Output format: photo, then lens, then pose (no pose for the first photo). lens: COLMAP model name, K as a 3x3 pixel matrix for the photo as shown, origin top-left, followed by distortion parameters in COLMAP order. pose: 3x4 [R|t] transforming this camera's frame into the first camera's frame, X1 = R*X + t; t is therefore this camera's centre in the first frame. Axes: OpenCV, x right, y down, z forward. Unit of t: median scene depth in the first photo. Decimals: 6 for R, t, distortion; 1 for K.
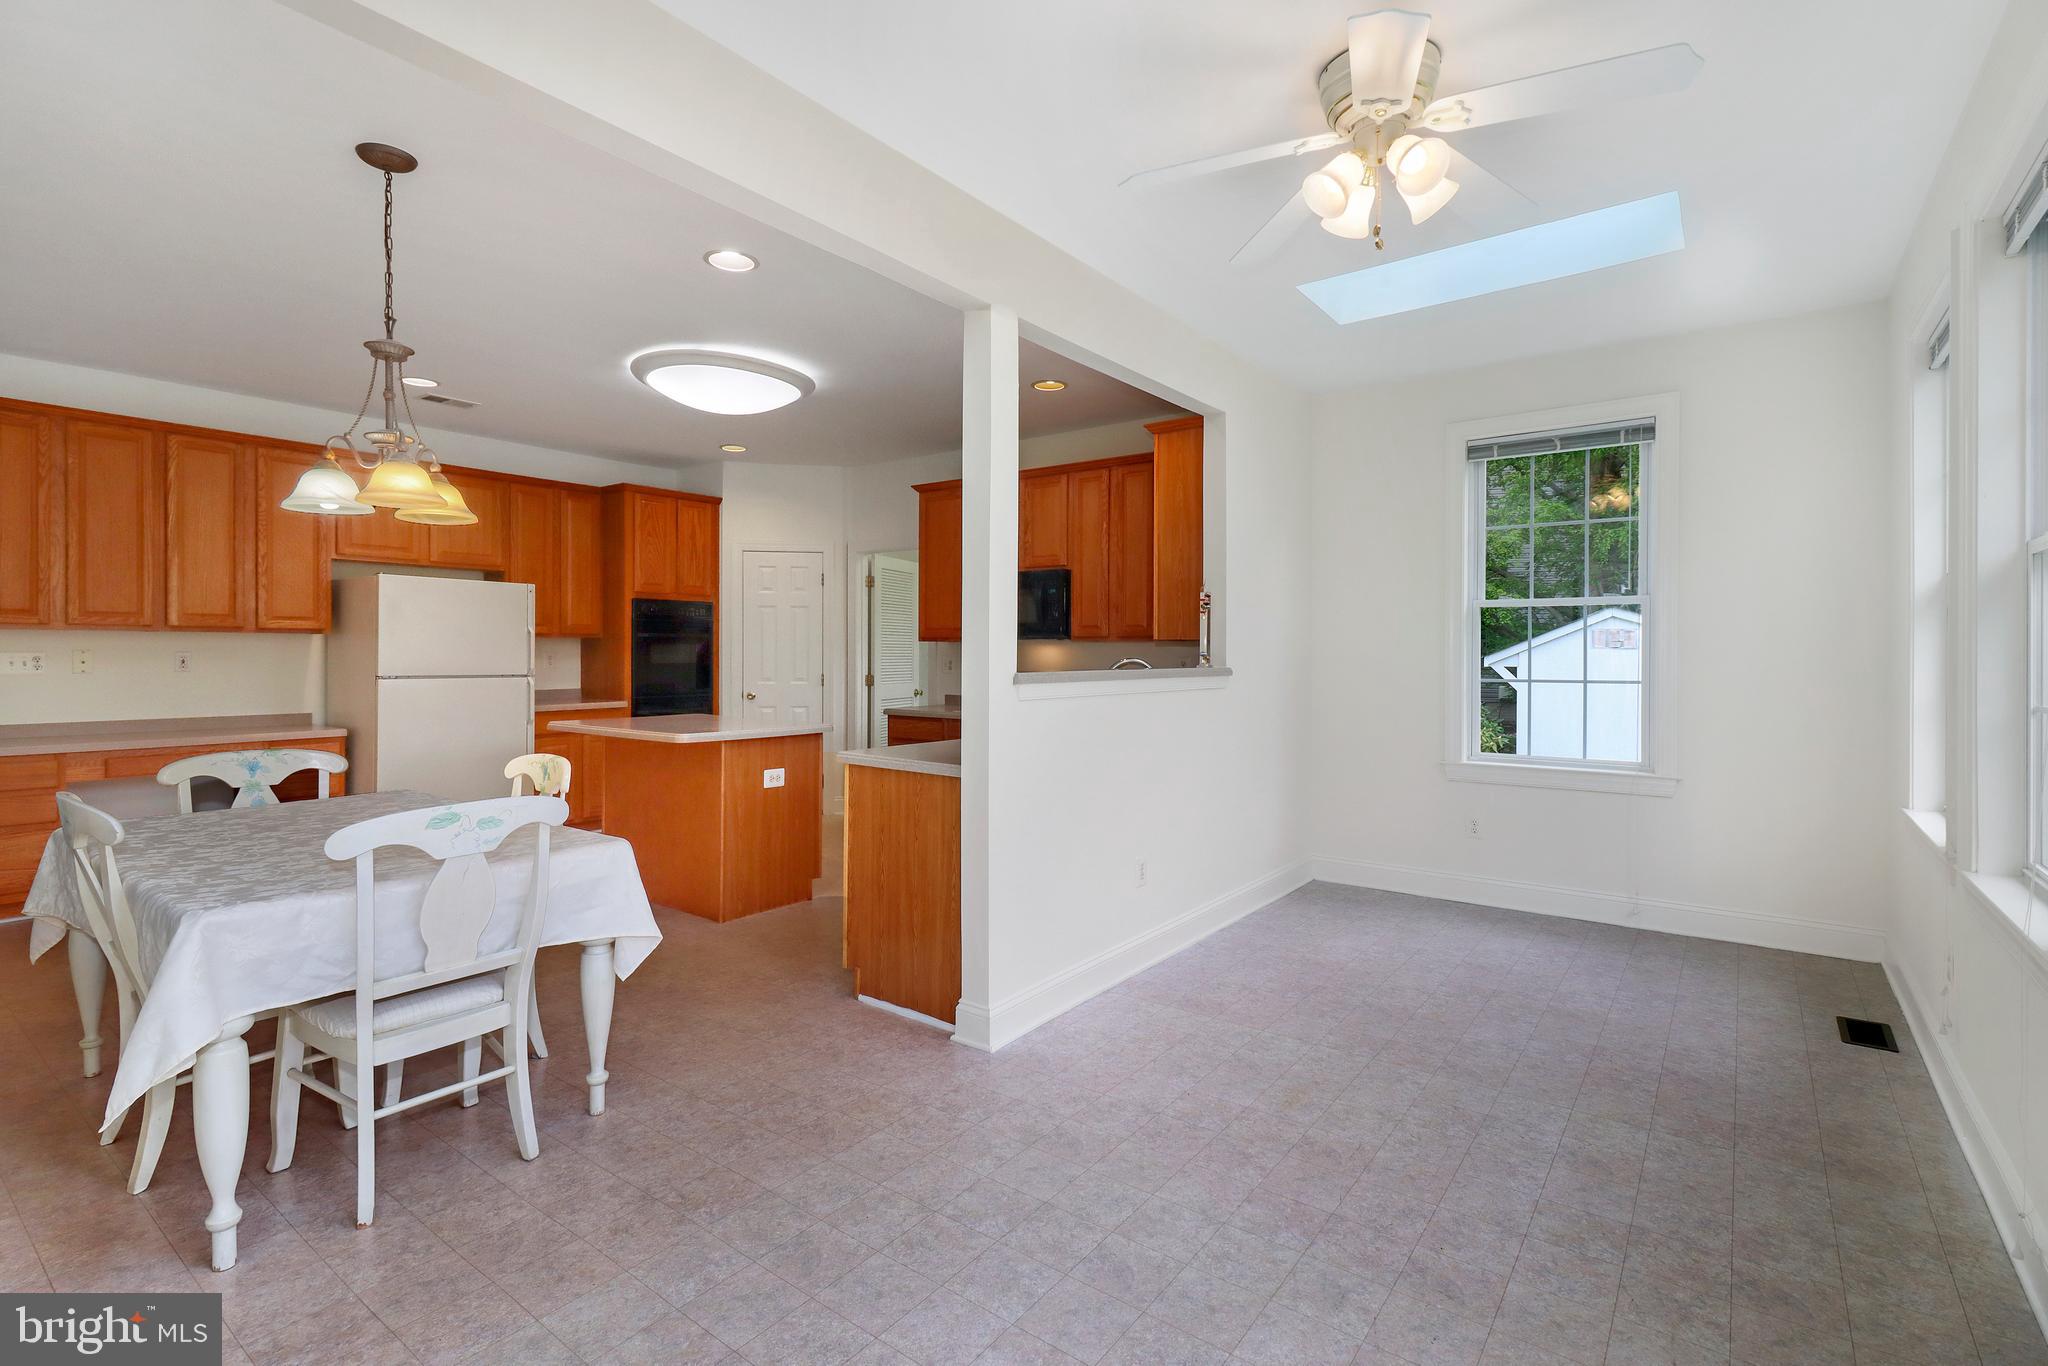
lens RADIAL K [[971.5, 0, 1005.1], [0, 971.5, 638.4], [0, 0, 1]] dist [0.000765, -0.012216]
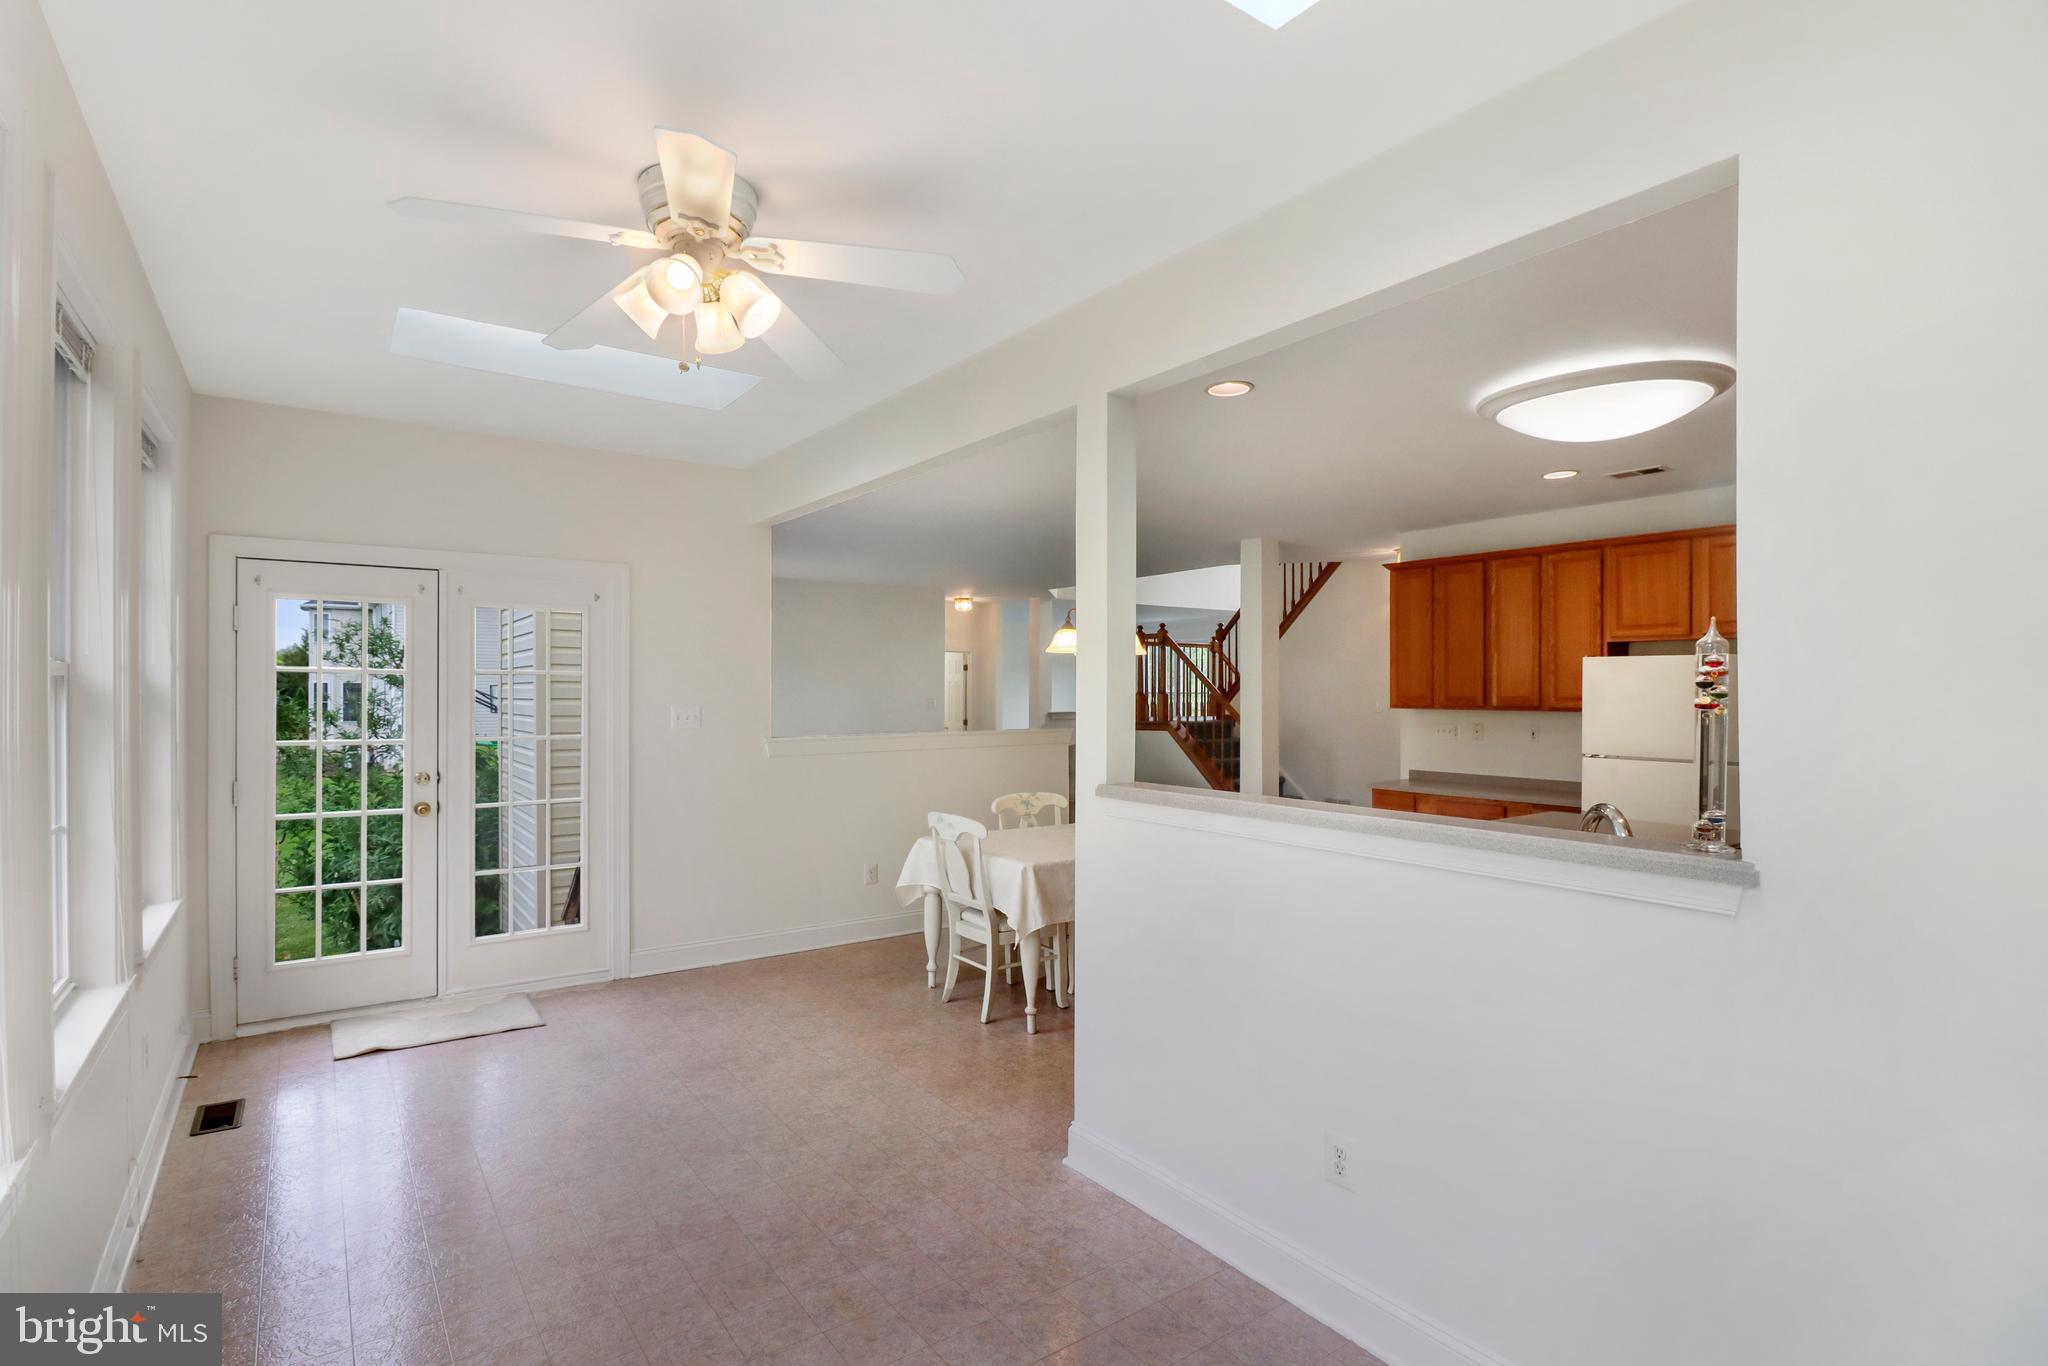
lens RADIAL K [[1010.9, 0, 1024.0], [0, 1010.9, 683.0], [0, 0, 1]] dist [-0.000021, -0.014144]
pose [[-0.309671, -0.010709, -0.950783, 0.875094], [0.007951, 0.999872, -0.013851, -0.043905], [0.950810, -0.011849, -0.309546, 1.142347]]
